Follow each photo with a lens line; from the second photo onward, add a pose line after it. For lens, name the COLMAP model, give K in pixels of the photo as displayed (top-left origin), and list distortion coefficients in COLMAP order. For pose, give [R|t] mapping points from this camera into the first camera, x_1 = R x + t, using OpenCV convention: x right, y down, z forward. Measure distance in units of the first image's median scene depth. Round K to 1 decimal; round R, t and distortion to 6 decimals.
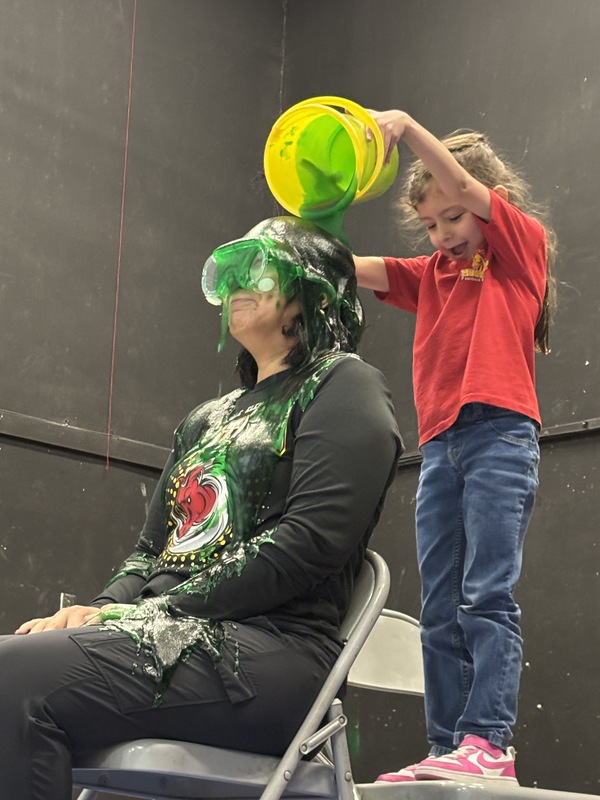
lens RADIAL K [[1976.7, 0, 301.6], [0, 1976.7, 399.1], [0, 0, 1]] dist [0.345209, 0.000000]
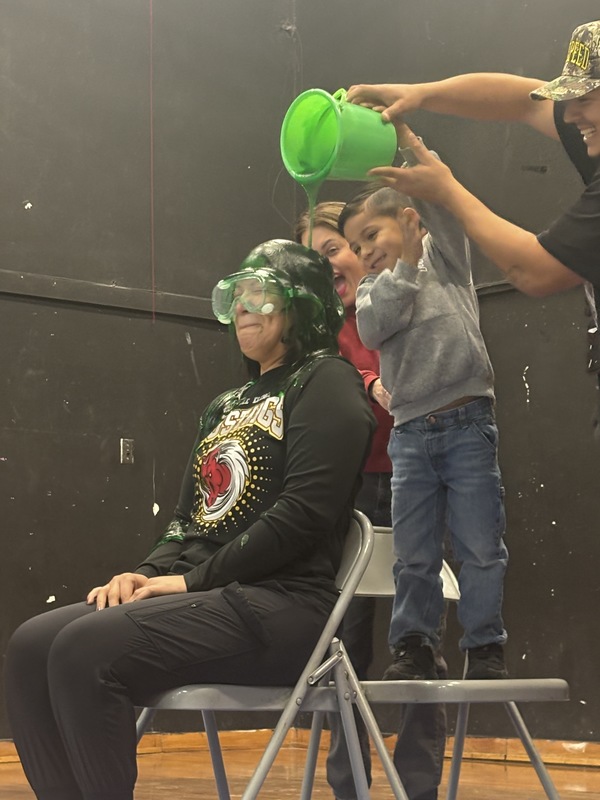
lens RADIAL K [[1976.7, 0, 298.4], [0, 1976.7, 413.8], [0, 0, 1]] dist [0.345209, 0.000000]
pose [[0.998113, -0.052016, -0.032632, 0.042835], [0.055871, 0.989782, 0.131183, -0.161387], [0.025475, -0.132759, 0.990821, -0.254752]]
